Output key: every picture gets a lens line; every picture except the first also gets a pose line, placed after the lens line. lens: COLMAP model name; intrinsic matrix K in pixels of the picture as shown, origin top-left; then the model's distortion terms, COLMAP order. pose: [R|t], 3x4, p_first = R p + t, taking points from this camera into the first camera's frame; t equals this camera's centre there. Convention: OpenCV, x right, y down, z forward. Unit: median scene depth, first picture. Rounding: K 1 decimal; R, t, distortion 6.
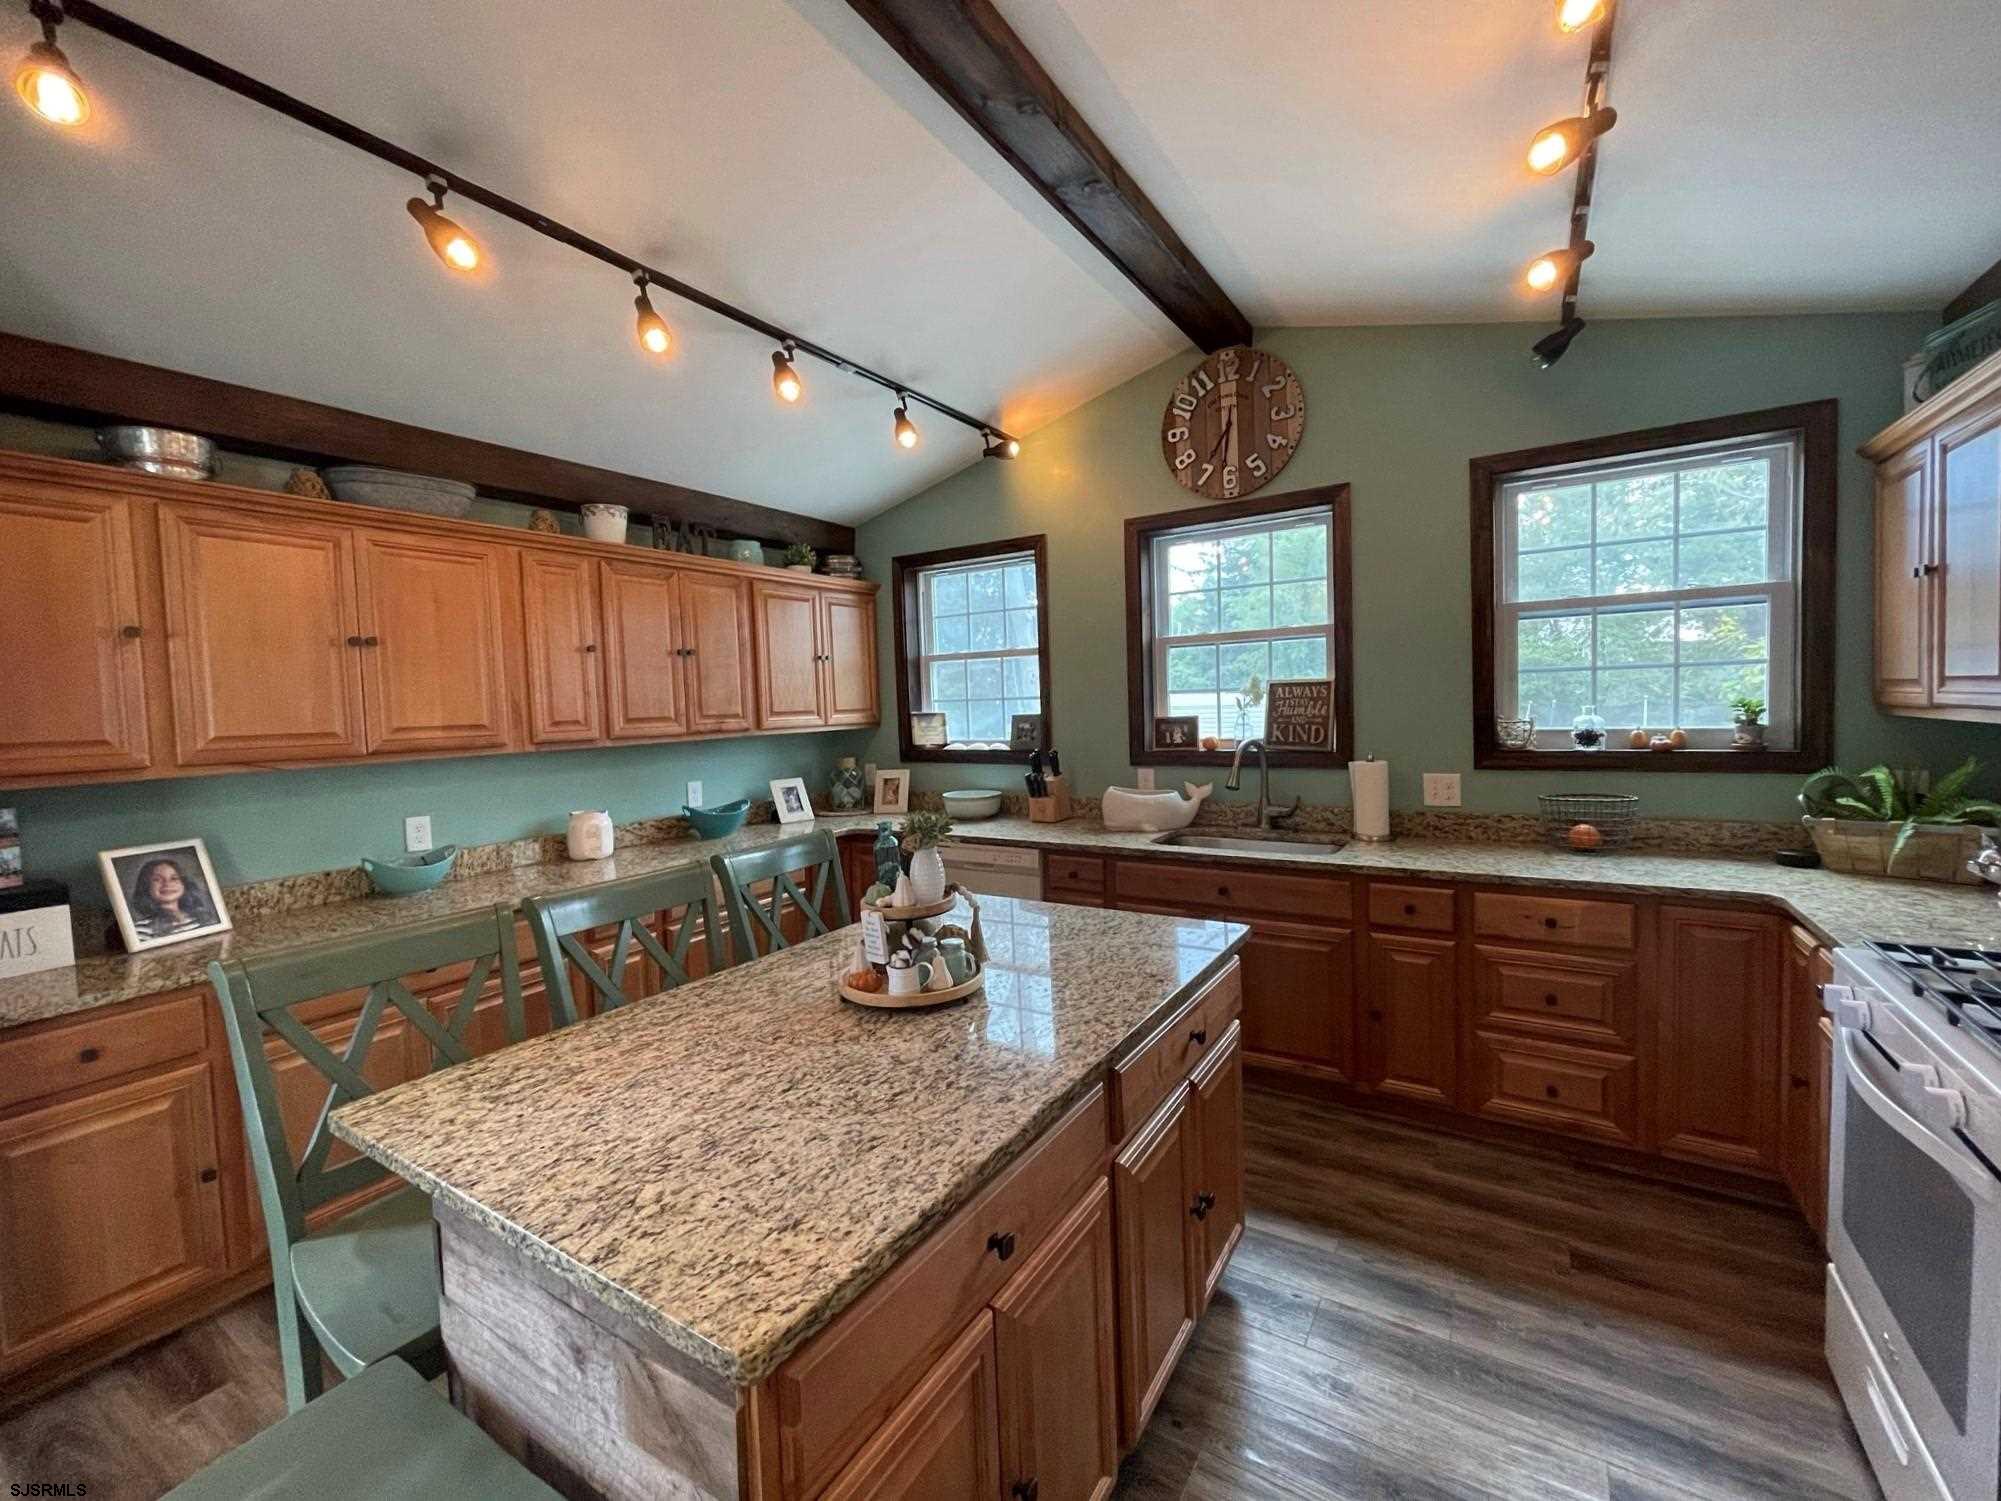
lens RADIAL K [[824.2, 0, 1003.3], [0, 824.2, 745.1], [0, 0, 1]] dist [0.000728, -0.000997]
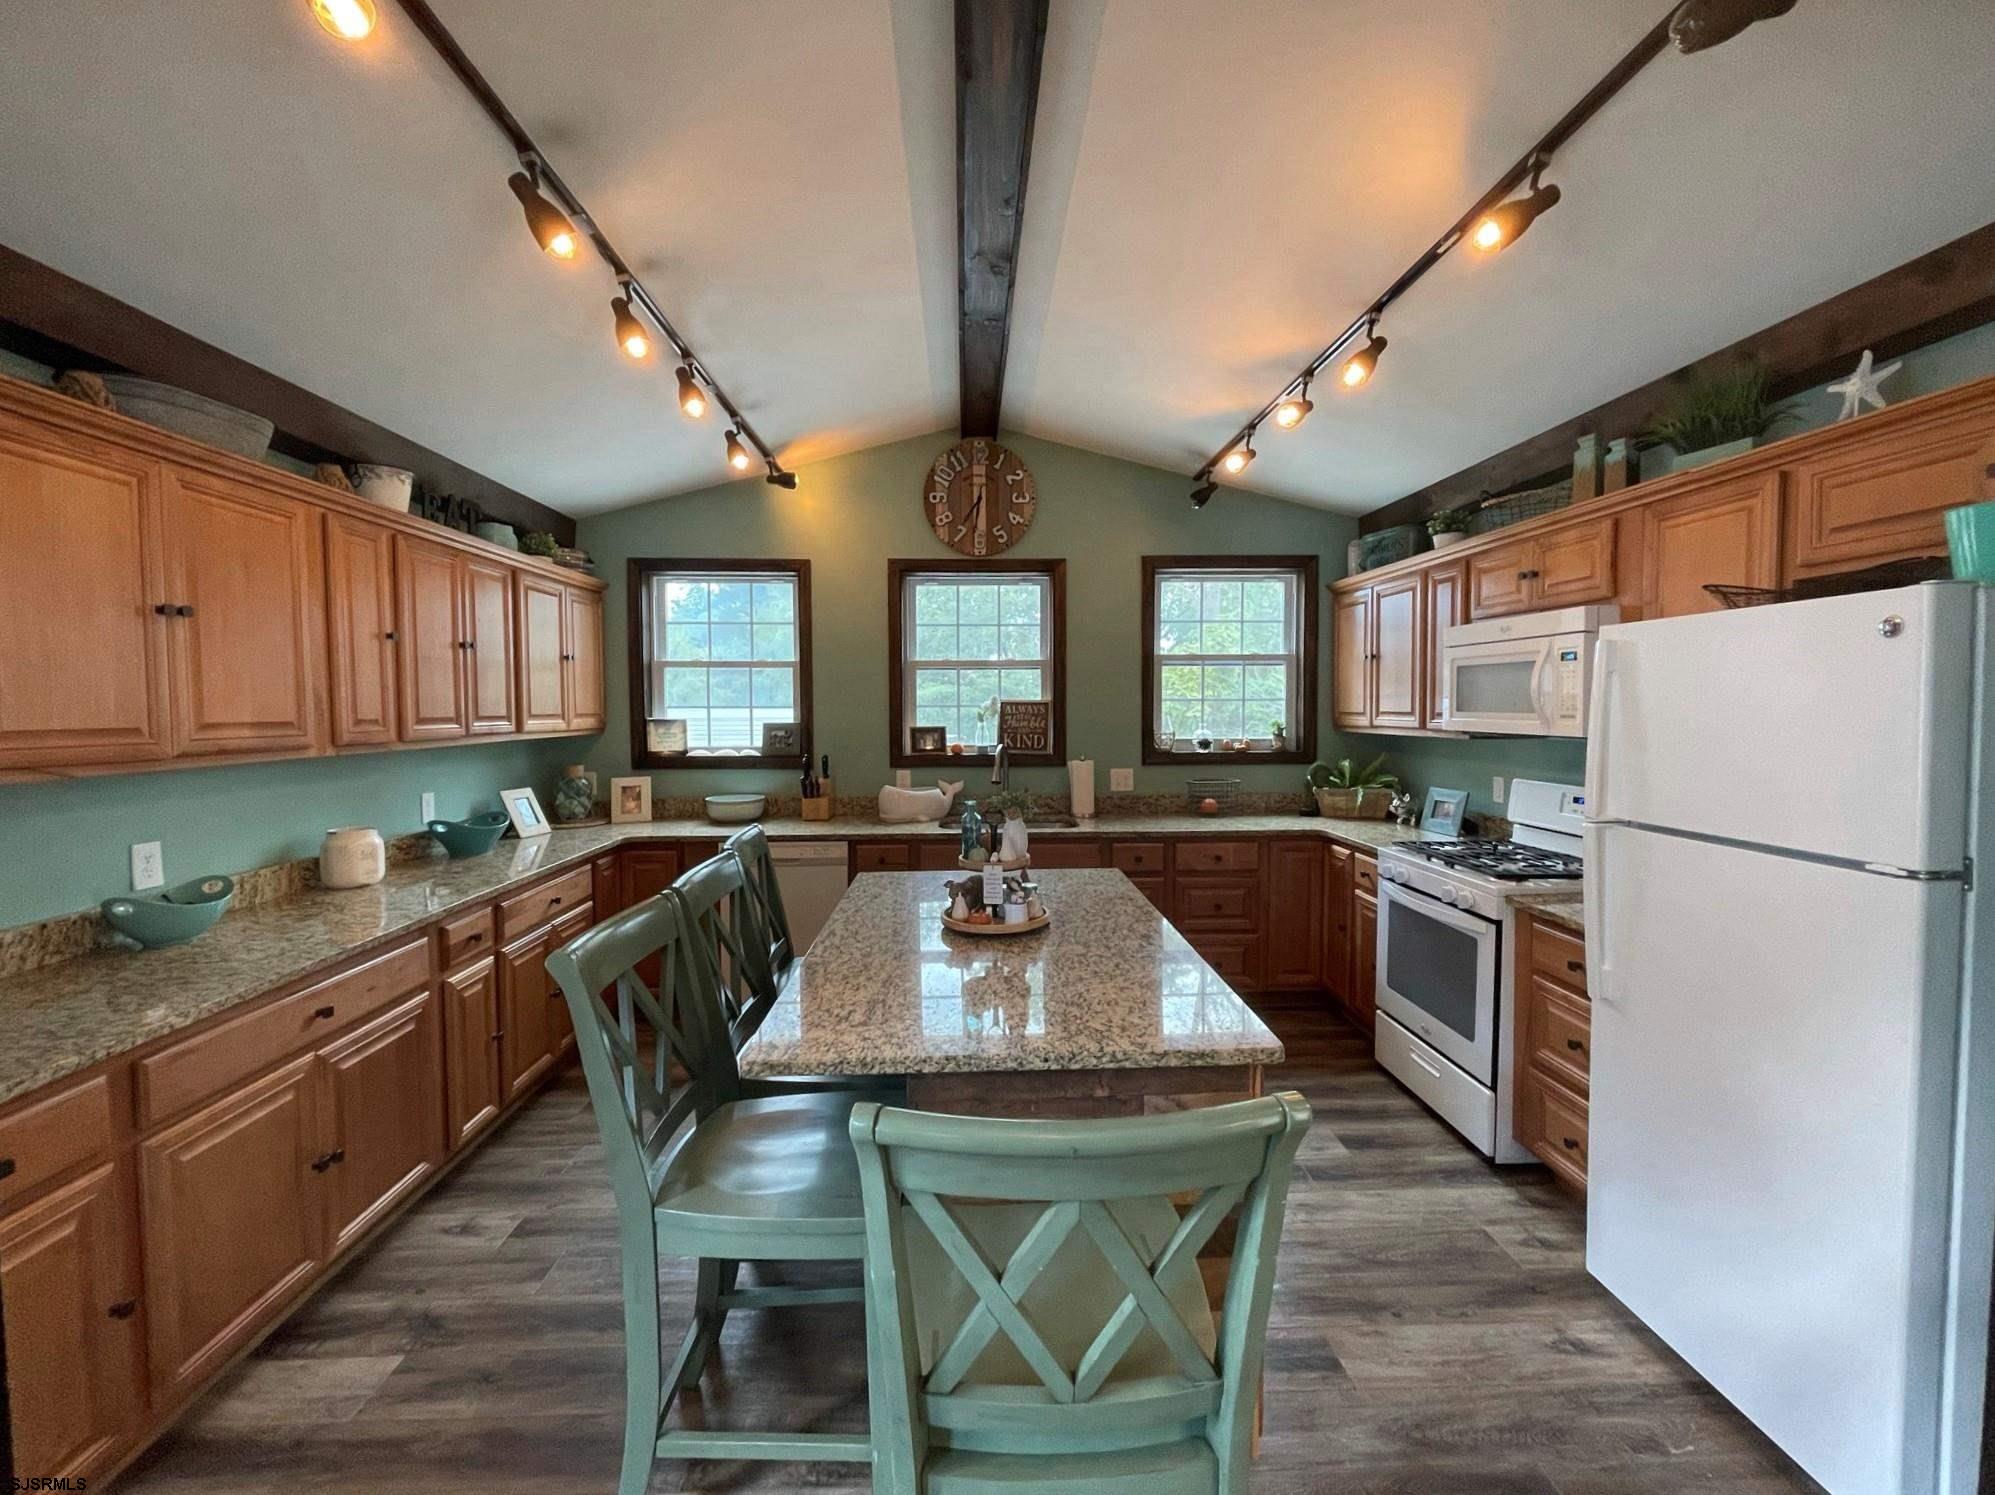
lens RADIAL K [[821.7, 0, 997.0], [0, 821.7, 740.5], [0, 0, 1]] dist [0.000728, -0.000997]
pose [[0.820588, 0.006539, 0.571483, -0.462475], [0.006114, 0.999777, -0.020218, 0.012595], [-0.571488, 0.020084, 0.820365, -0.052770]]
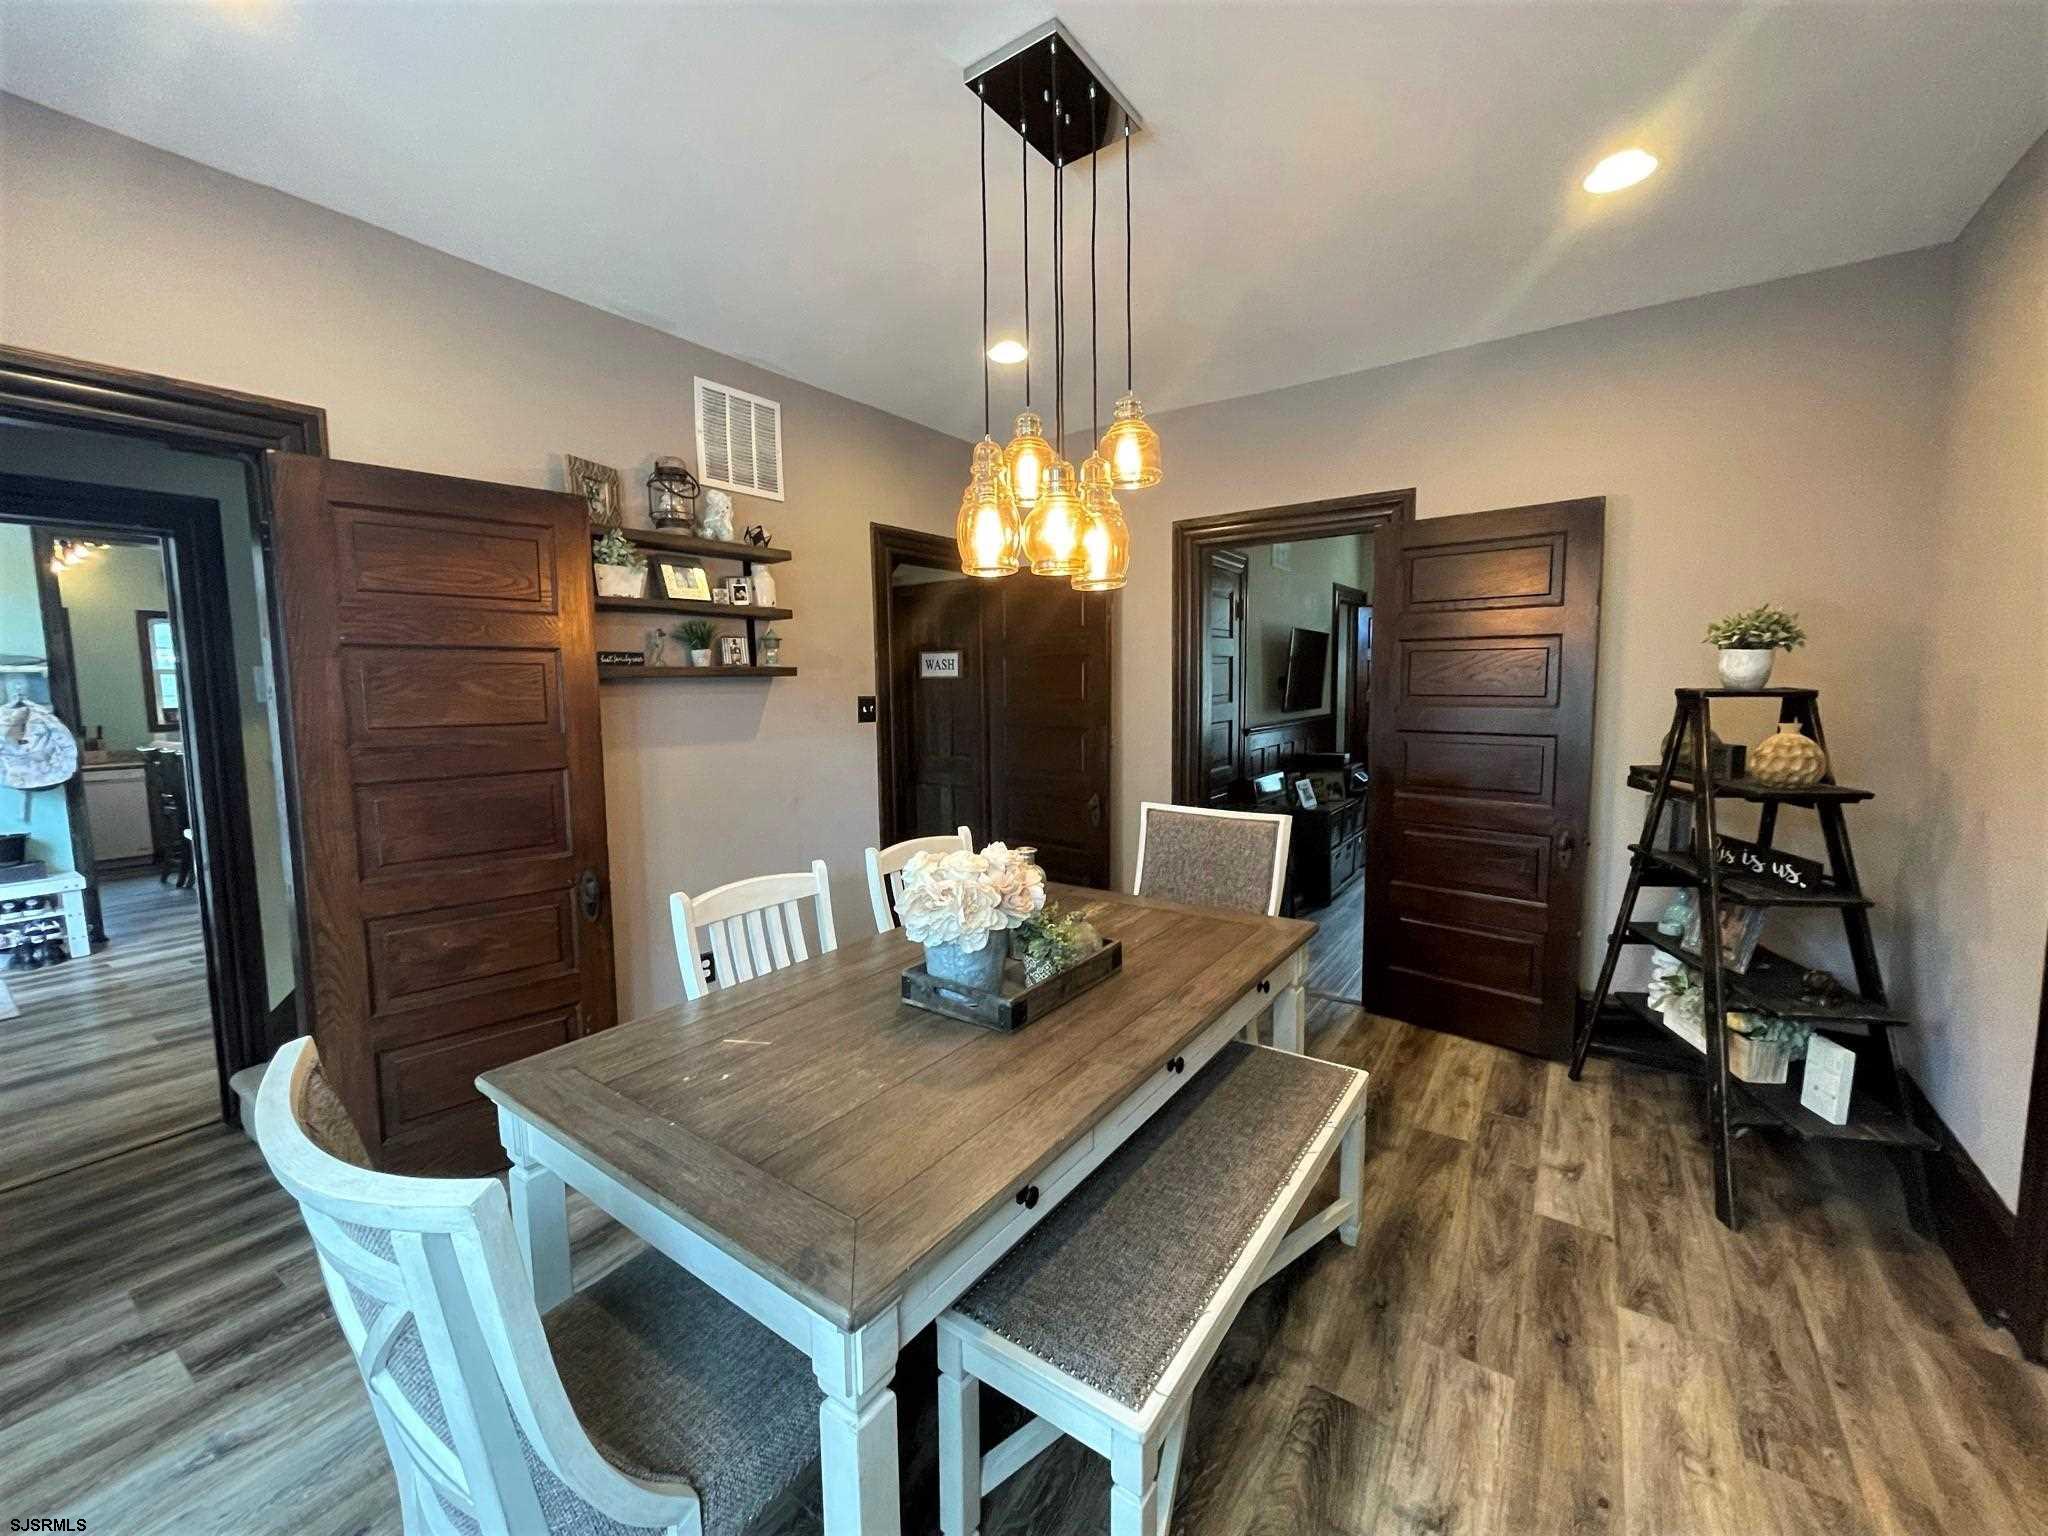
lens RADIAL K [[843.5, 0, 1018.2], [0, 843.5, 762.9], [0, 0, 1]] dist [0.000728, -0.000997]
pose [[0.067788, -0.059771, 0.995908, -2.098986], [0.070009, 0.996028, 0.055013, 0.161055], [-0.995240, 0.065993, 0.071703, -1.498687]]
